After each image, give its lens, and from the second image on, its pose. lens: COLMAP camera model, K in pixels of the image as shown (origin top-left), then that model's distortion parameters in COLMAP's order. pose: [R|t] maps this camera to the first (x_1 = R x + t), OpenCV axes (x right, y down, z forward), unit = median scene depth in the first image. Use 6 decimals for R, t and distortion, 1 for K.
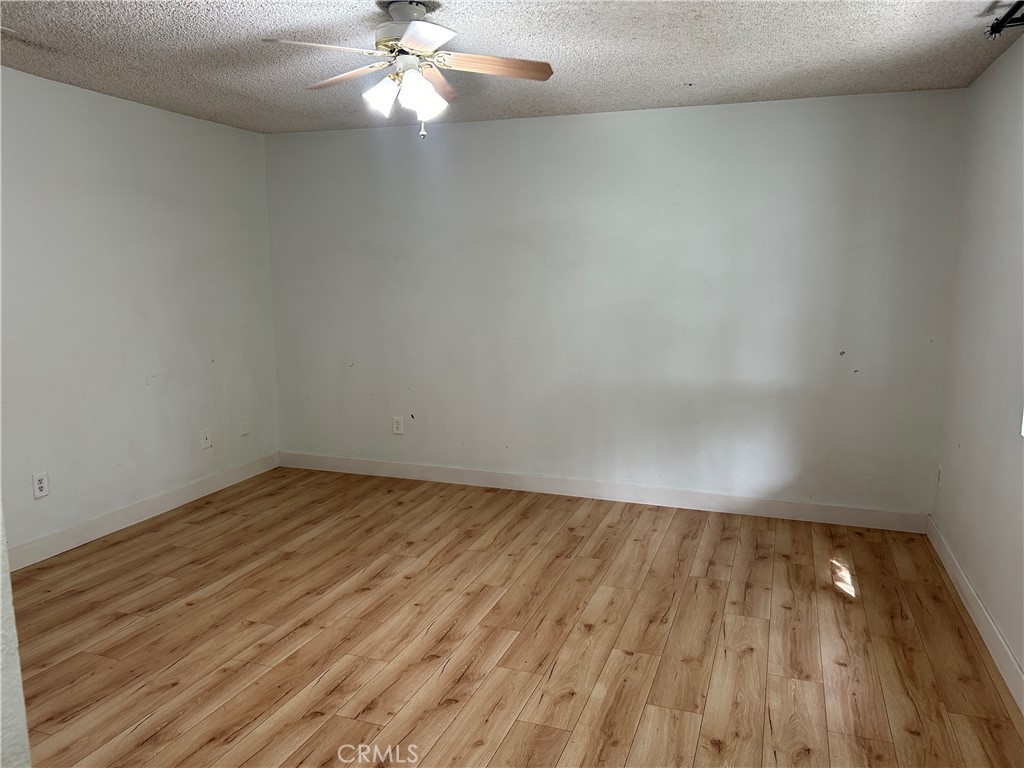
lens RADIAL K [[774.0, 0, 505.6], [0, 774.0, 385.1], [0, 0, 1]] dist [0.045880, -0.047397]
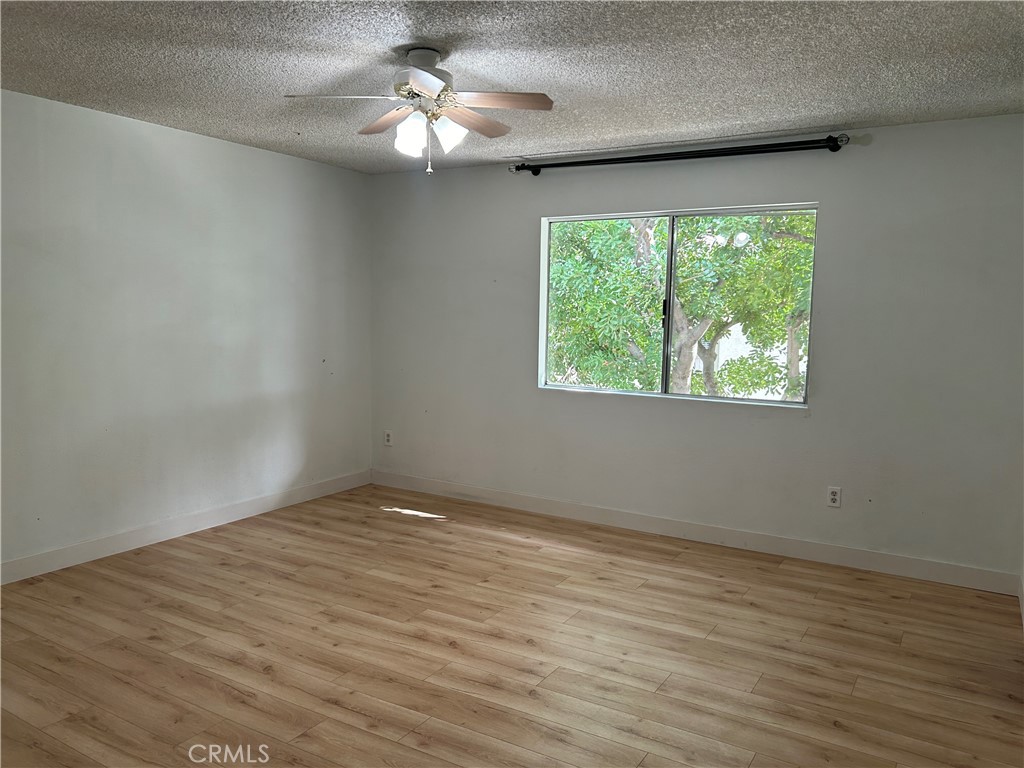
lens RADIAL K [[774.0, 0, 503.1], [0, 774.0, 382.4], [0, 0, 1]] dist [0.045880, -0.047397]
pose [[0.205454, -0.095846, 0.973962, -0.830085], [0.127611, 0.989320, 0.070438, -0.063352], [-0.970311, 0.109816, 0.215491, 0.486239]]
